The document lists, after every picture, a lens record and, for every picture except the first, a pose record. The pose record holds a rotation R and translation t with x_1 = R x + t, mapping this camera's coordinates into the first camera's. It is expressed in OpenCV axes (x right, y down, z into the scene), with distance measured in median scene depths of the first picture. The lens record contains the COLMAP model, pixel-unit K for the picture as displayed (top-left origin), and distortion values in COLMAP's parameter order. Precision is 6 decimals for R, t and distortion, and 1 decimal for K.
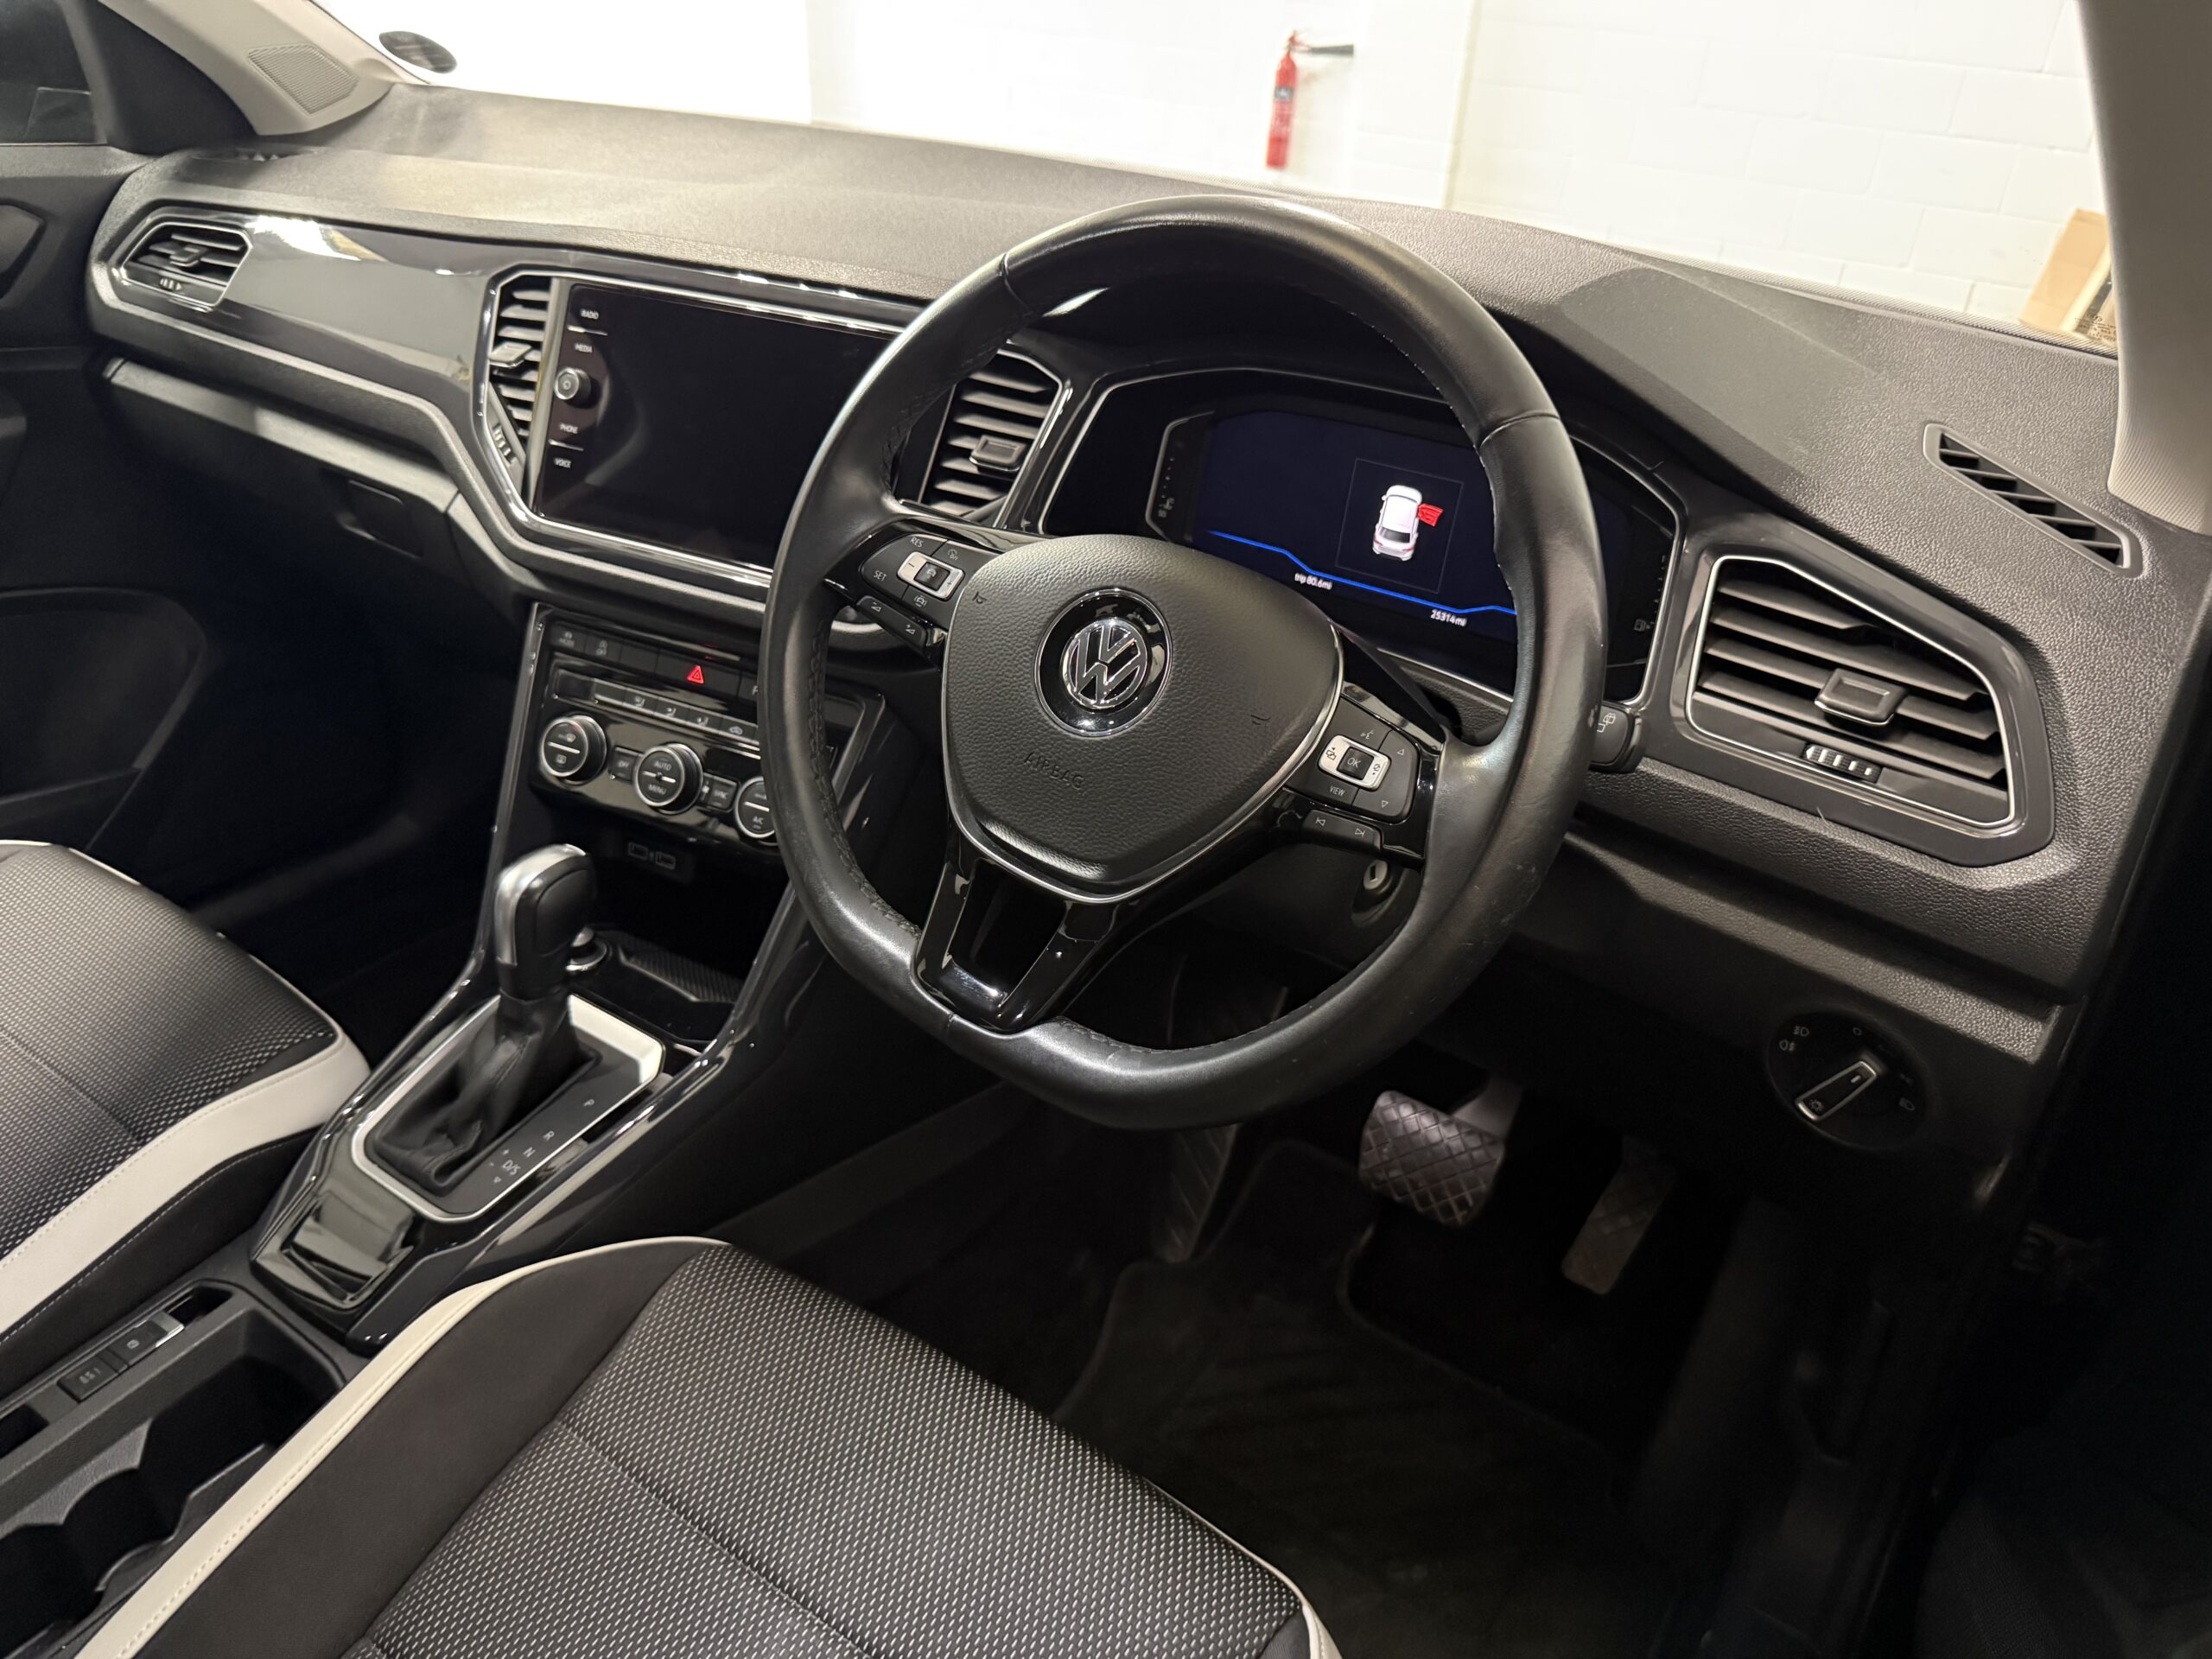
lens RADIAL K [[1585.3, 0, 1116.1], [0, 1585.3, 826.3], [0, 0, 1]] dist [0.009038, -0.017522]
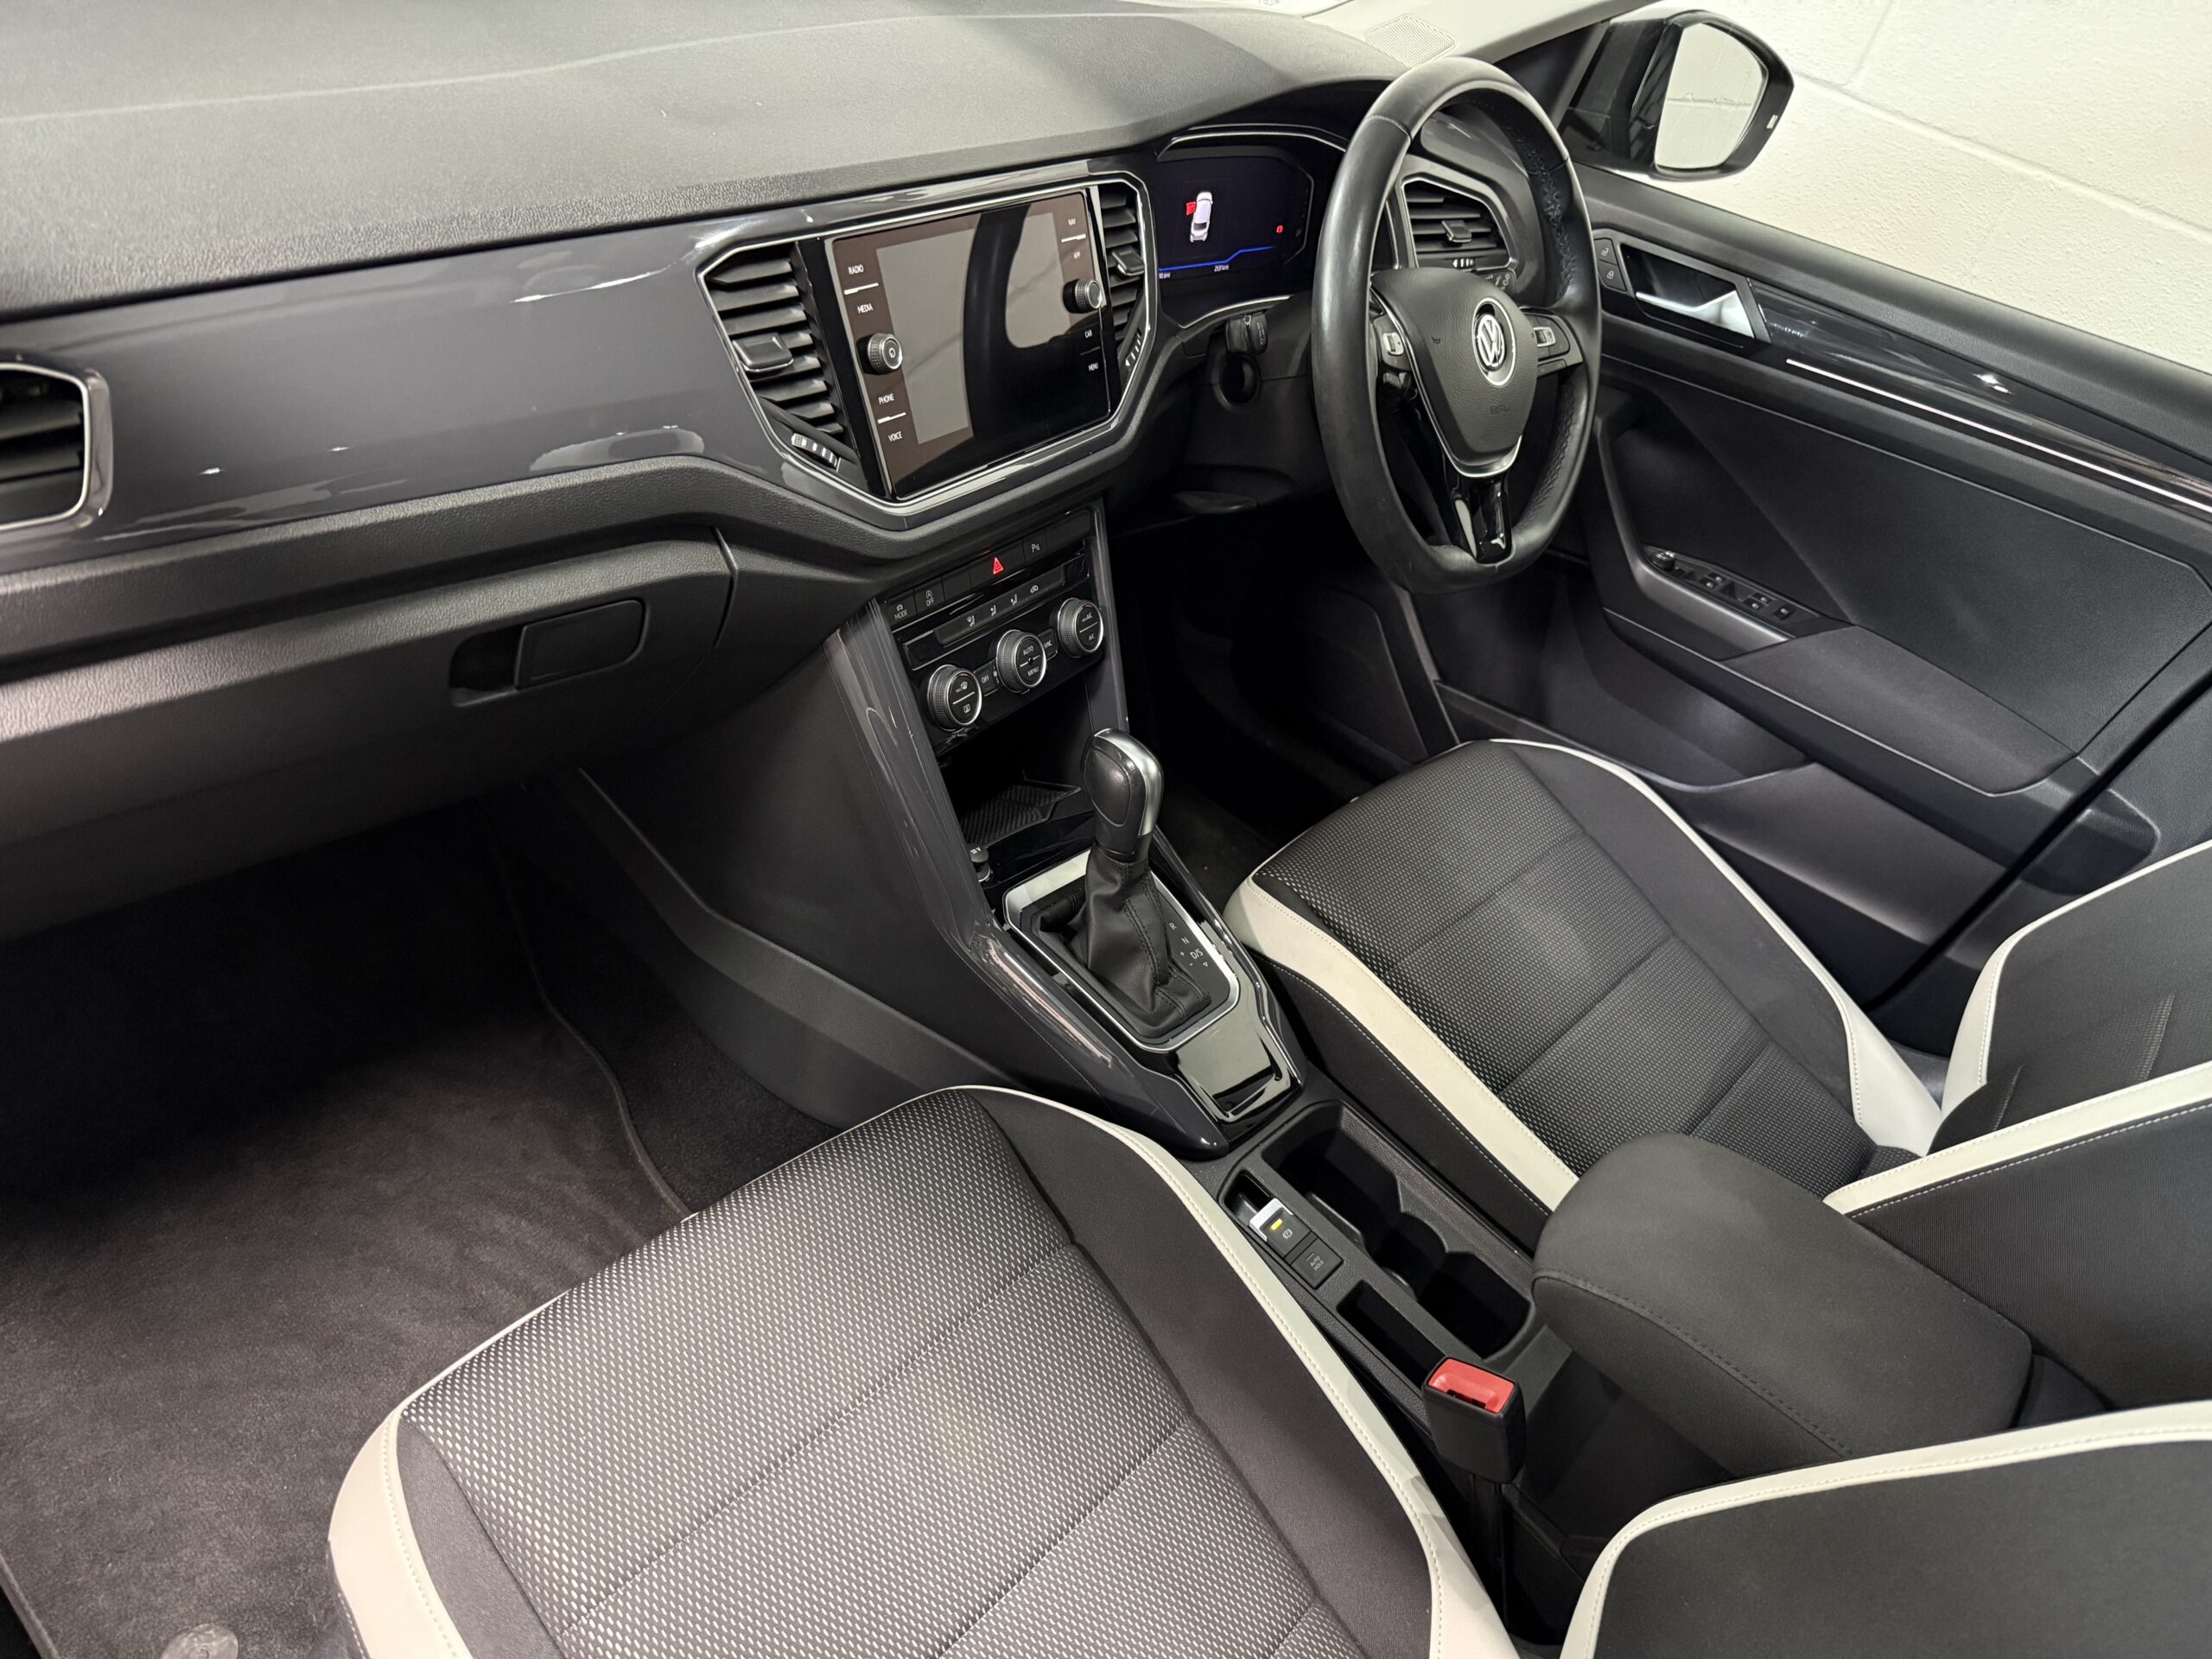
lens RADIAL K [[1585.3, 0, 1116.1], [0, 1585.3, 826.3], [0, 0, 1]] dist [0.009038, -0.017522]
pose [[0.105055, -0.608793, 0.786342, -1.375738], [0.272125, 0.778137, 0.566085, -0.618416], [-0.956510, 0.154513, 0.247415, 0.792208]]
